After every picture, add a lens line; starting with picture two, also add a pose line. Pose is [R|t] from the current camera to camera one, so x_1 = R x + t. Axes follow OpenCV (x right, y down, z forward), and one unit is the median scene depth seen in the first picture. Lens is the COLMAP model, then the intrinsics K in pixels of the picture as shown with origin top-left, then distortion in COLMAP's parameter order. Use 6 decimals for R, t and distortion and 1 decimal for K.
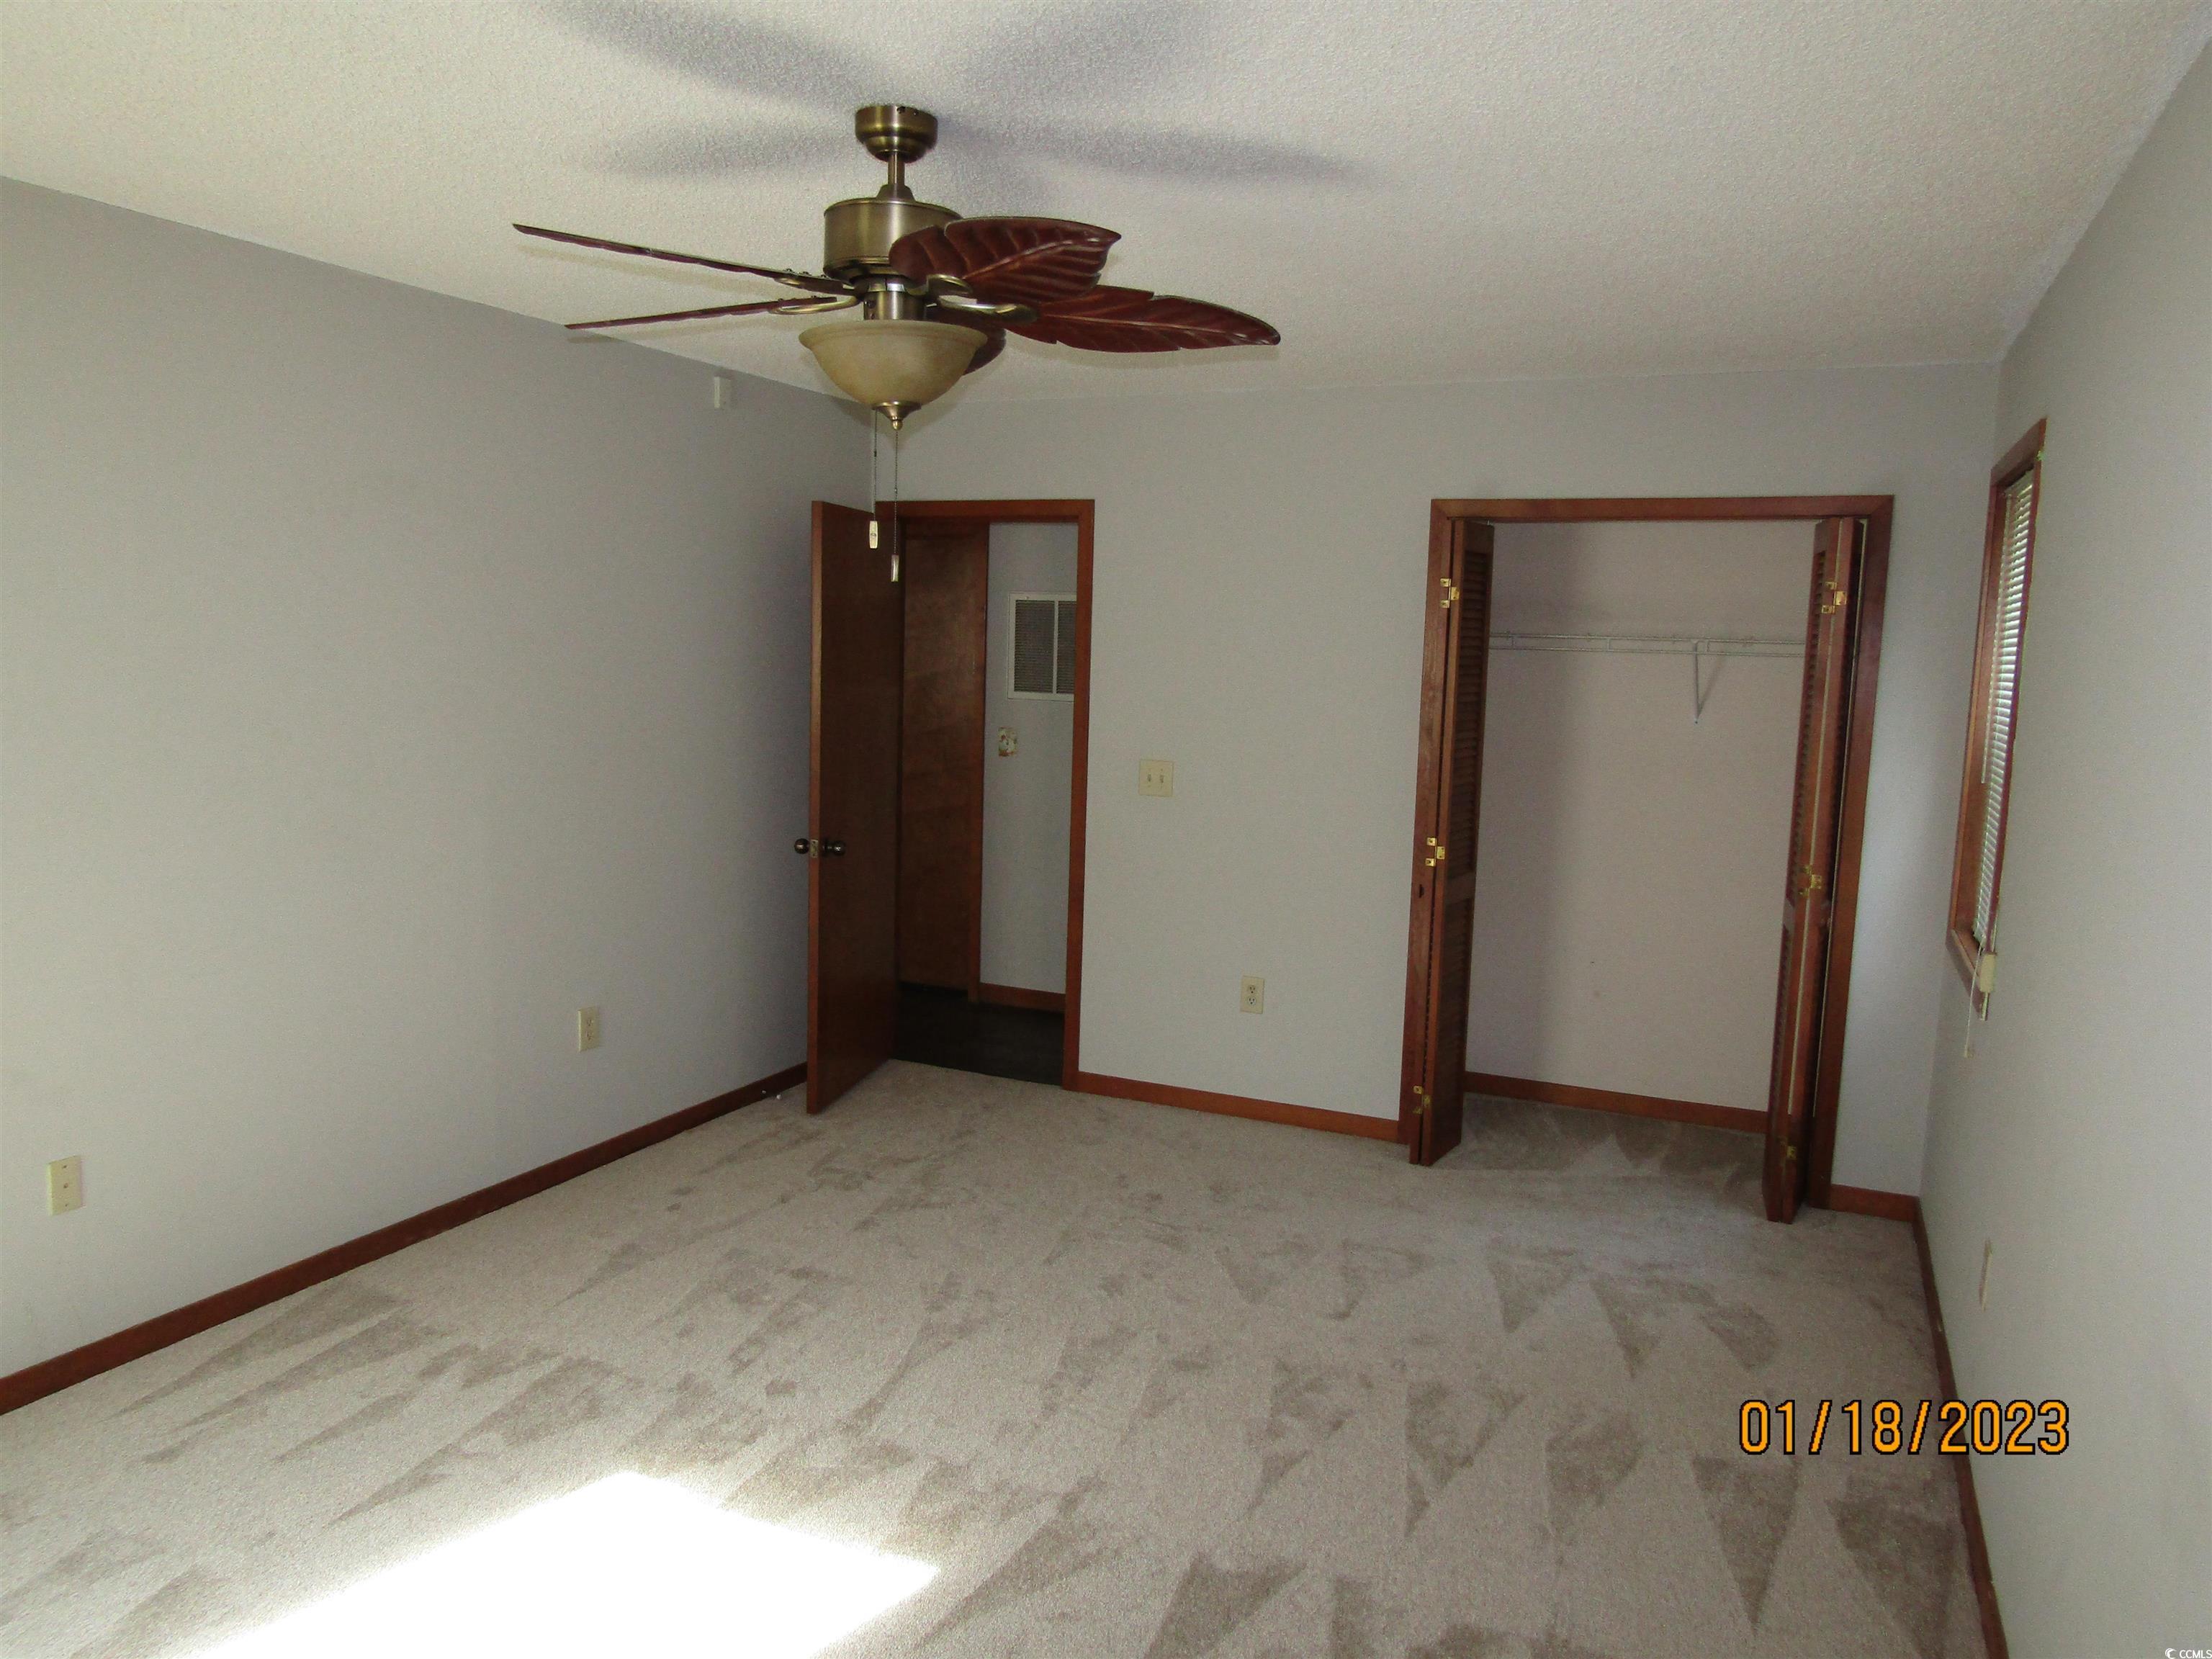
lens RADIAL K [[1560.6, 0, 1106.0], [0, 1560.6, 829.5], [0, 0, 1]] dist [-0.021018, 0.002639]
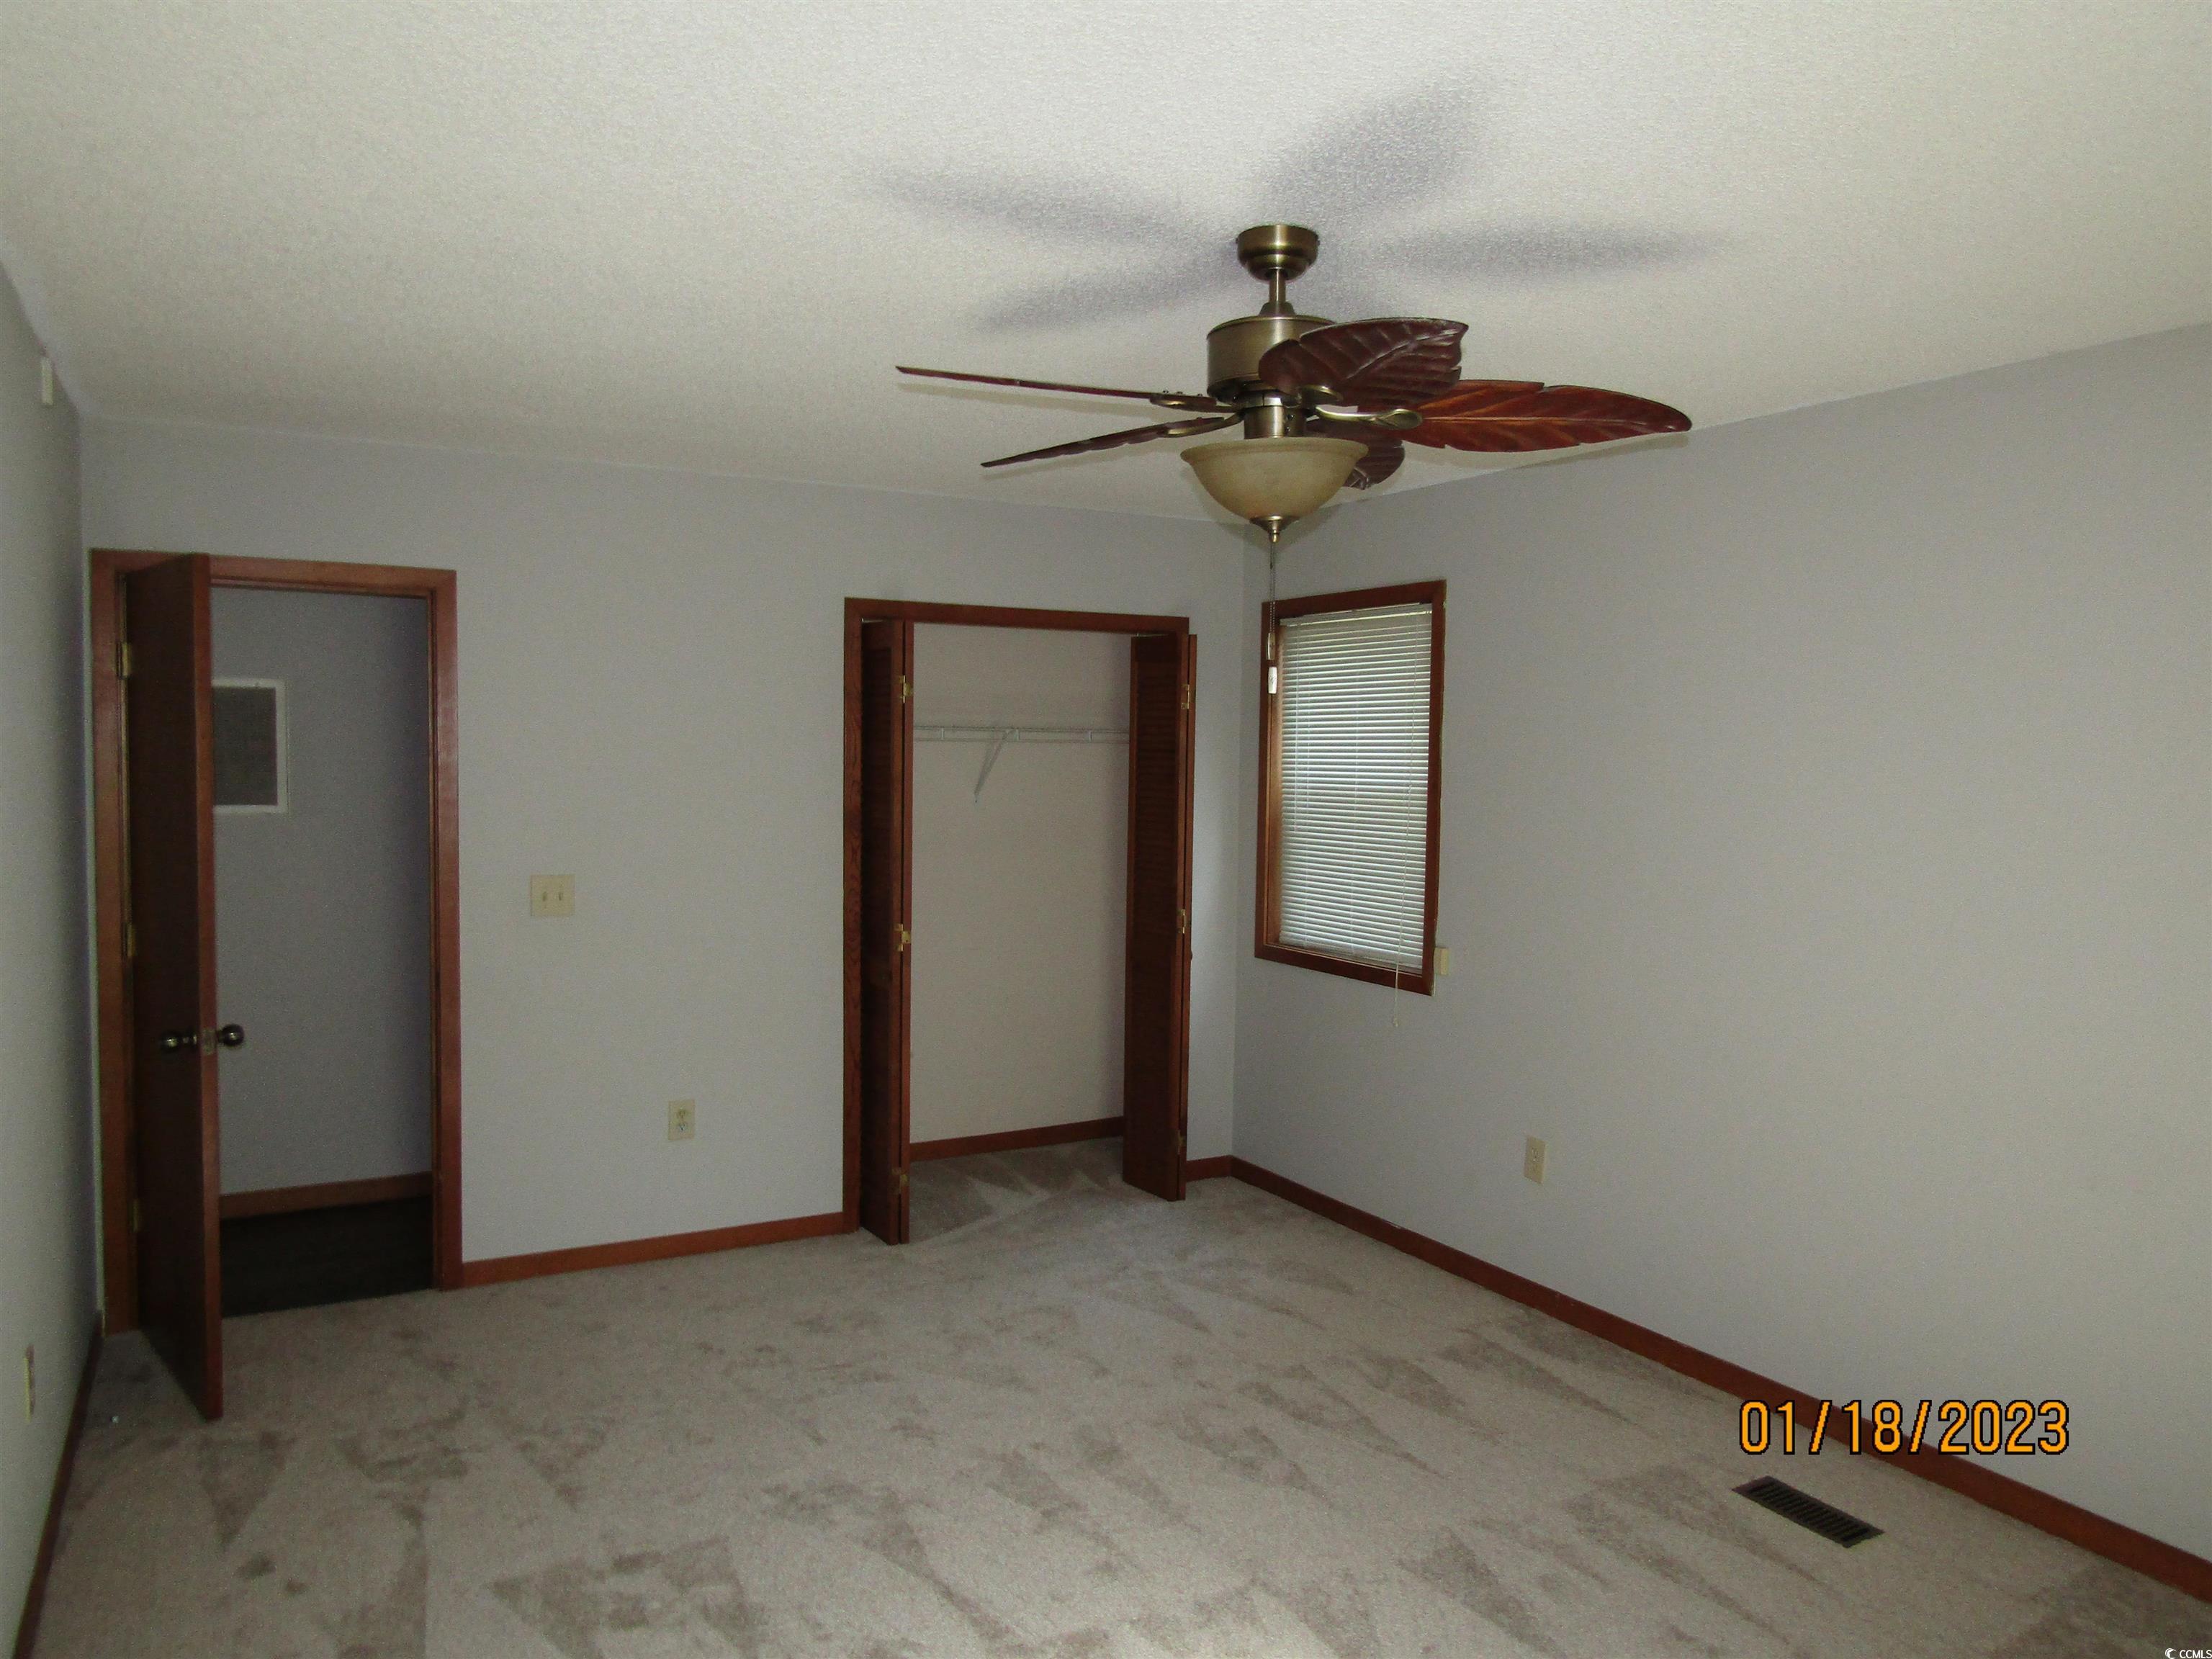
lens RADIAL K [[1557.1, 0, 1111.3], [0, 1557.1, 842.9], [0, 0, 1]] dist [-0.013338, 0.001327]
pose [[0.590810, -0.070264, 0.803746, -0.601030], [0.100444, 0.994856, 0.013138, -0.053802], [-0.800534, 0.072970, 0.594828, 0.301560]]
